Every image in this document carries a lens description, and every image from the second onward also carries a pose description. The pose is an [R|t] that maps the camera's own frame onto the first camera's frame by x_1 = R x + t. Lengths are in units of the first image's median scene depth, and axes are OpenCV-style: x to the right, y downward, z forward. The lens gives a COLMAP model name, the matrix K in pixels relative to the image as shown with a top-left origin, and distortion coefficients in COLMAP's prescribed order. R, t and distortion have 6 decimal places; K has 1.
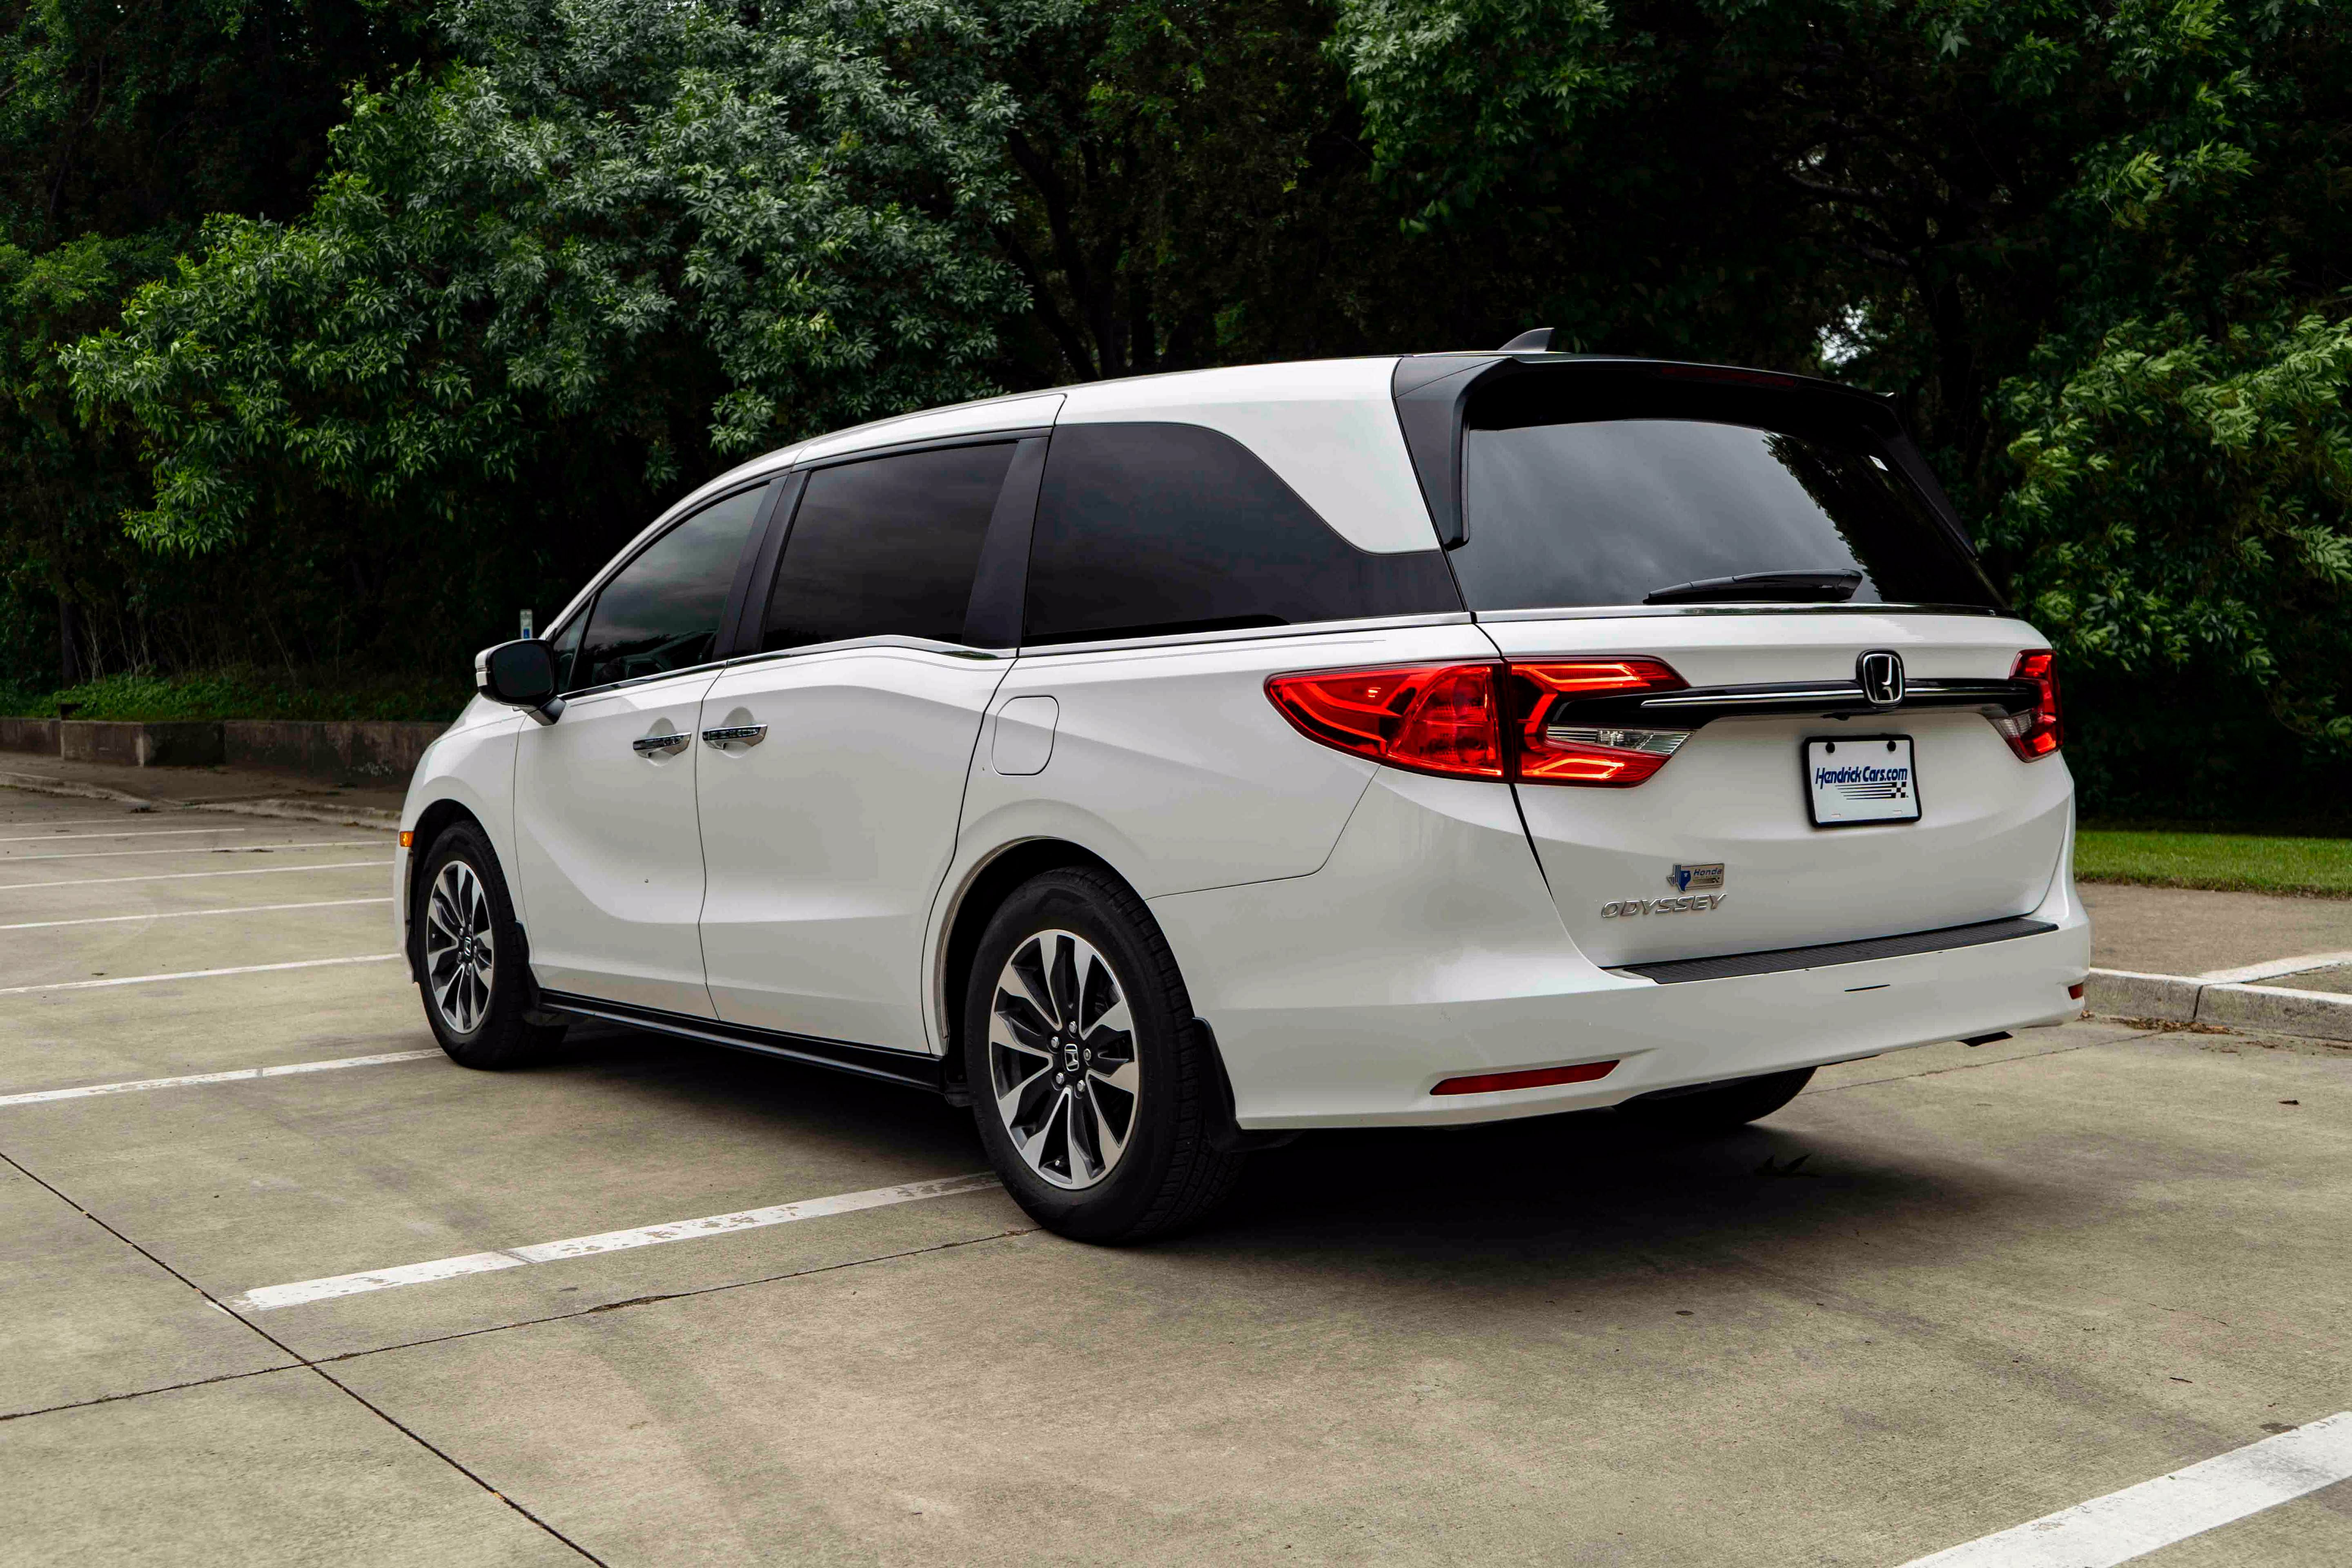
lens RADIAL K [[2299.6, 0, 1176.0], [0, 2299.6, 784.0], [0, 0, 1]] dist [0.072530, -0.019786]
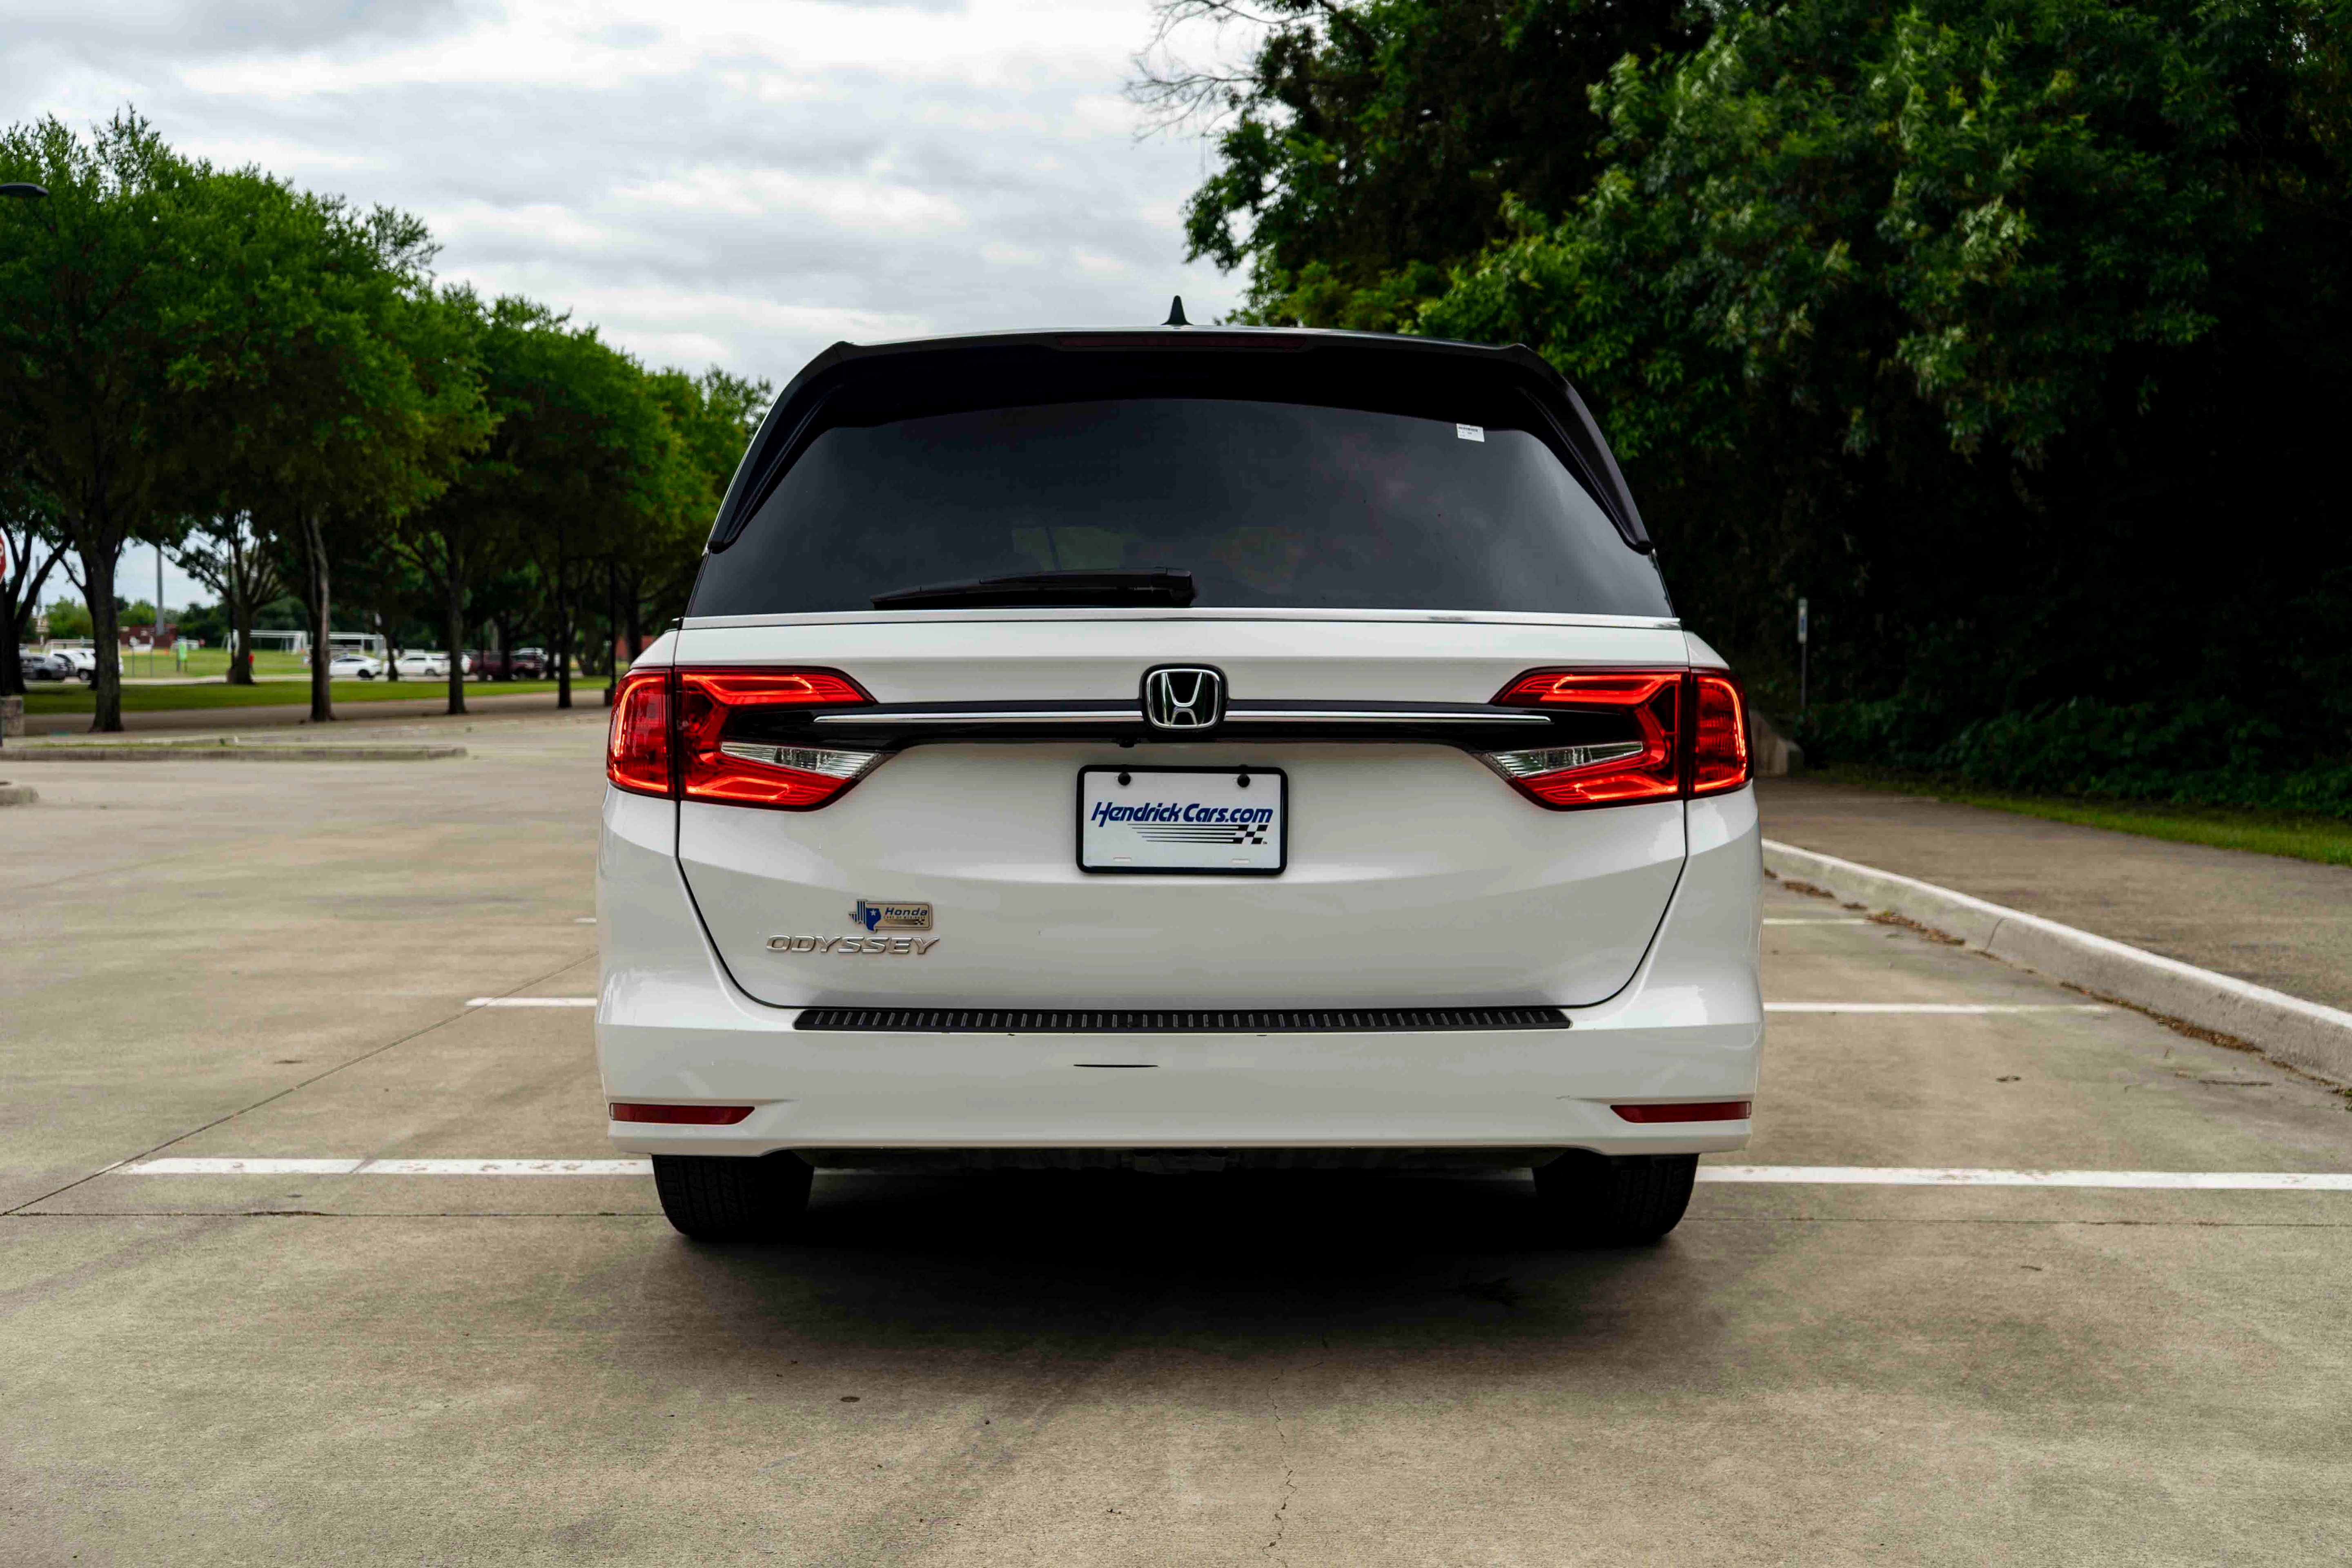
lens RADIAL K [[2398.8, 0, 1176.0], [0, 2398.8, 784.0], [0, 0, 1]] dist [0.019435, -0.025530]
pose [[0.793086, 0.044628, -0.607472, 0.835618], [-0.042028, 0.998945, 0.018518, -0.031077], [0.607658, 0.010844, 0.794125, 0.316994]]
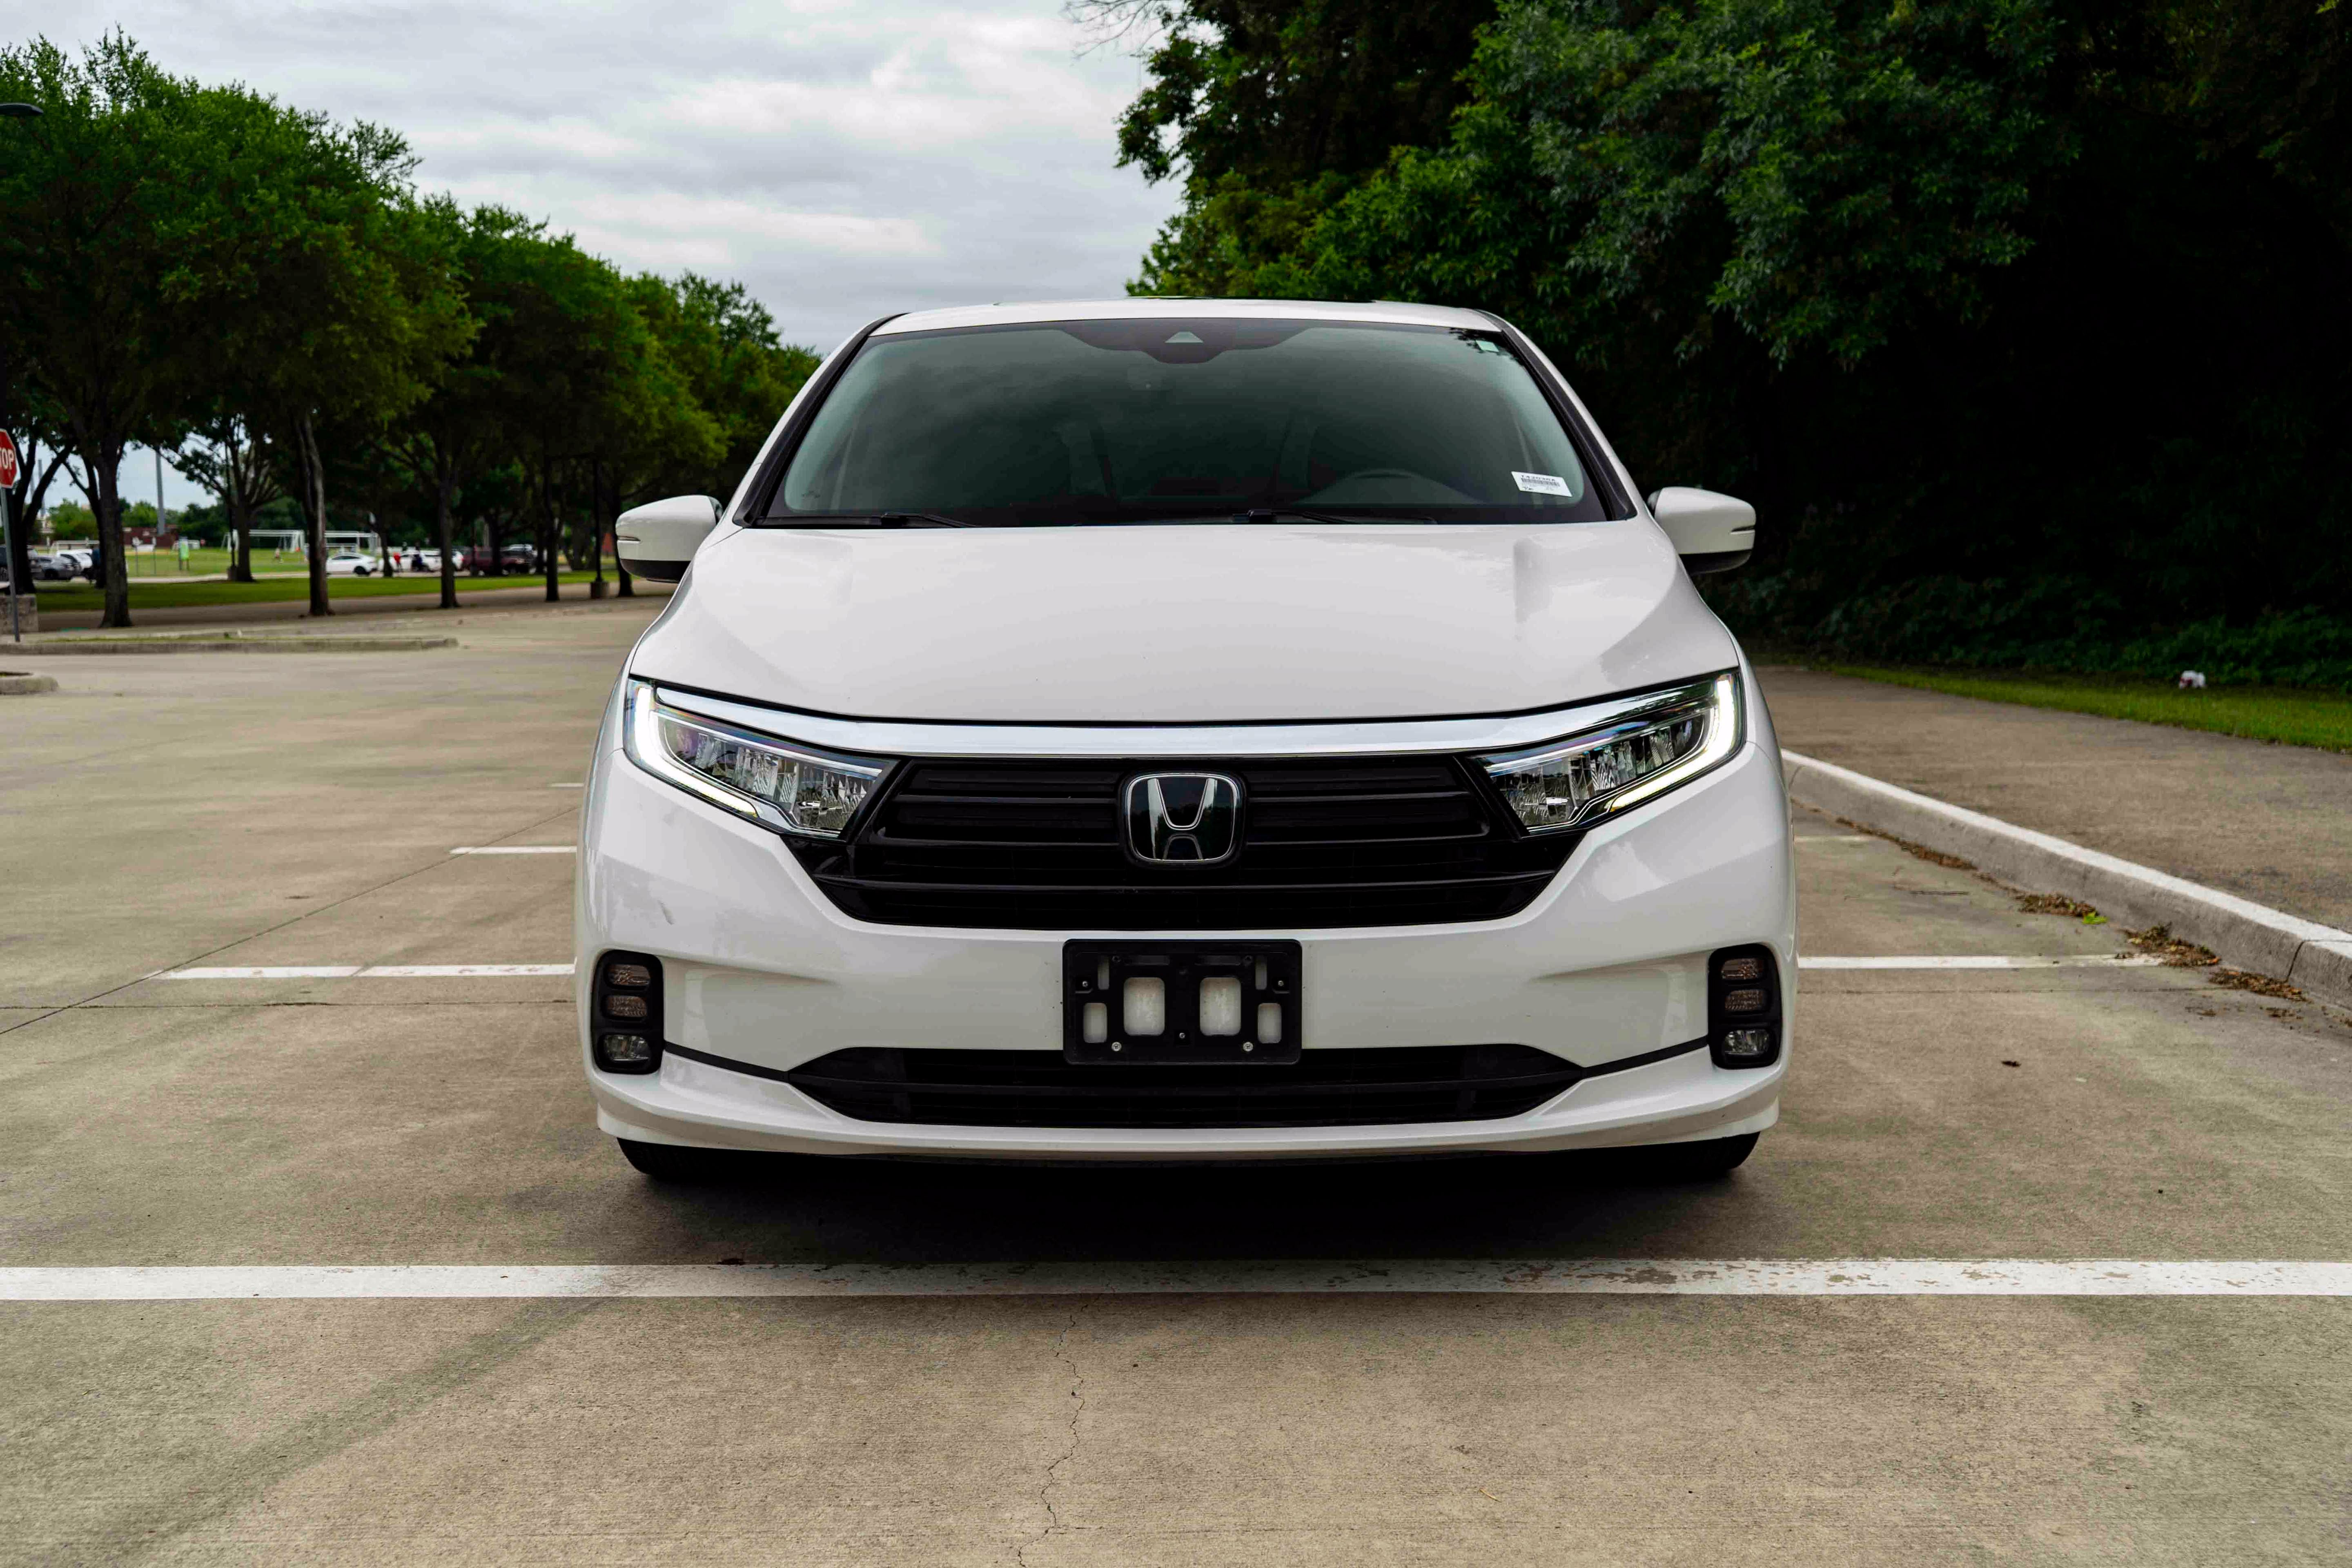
lens RADIAL K [[2268.8, 0, 1176.0], [0, 2268.8, 784.0], [0, 0, 1]] dist [0.005701, -0.009157]
pose [[0.804293, 0.066277, -0.590525, 1.191564], [-0.031107, 0.997094, 0.069540, -0.018270], [0.593418, -0.037561, 0.804017, 0.093236]]
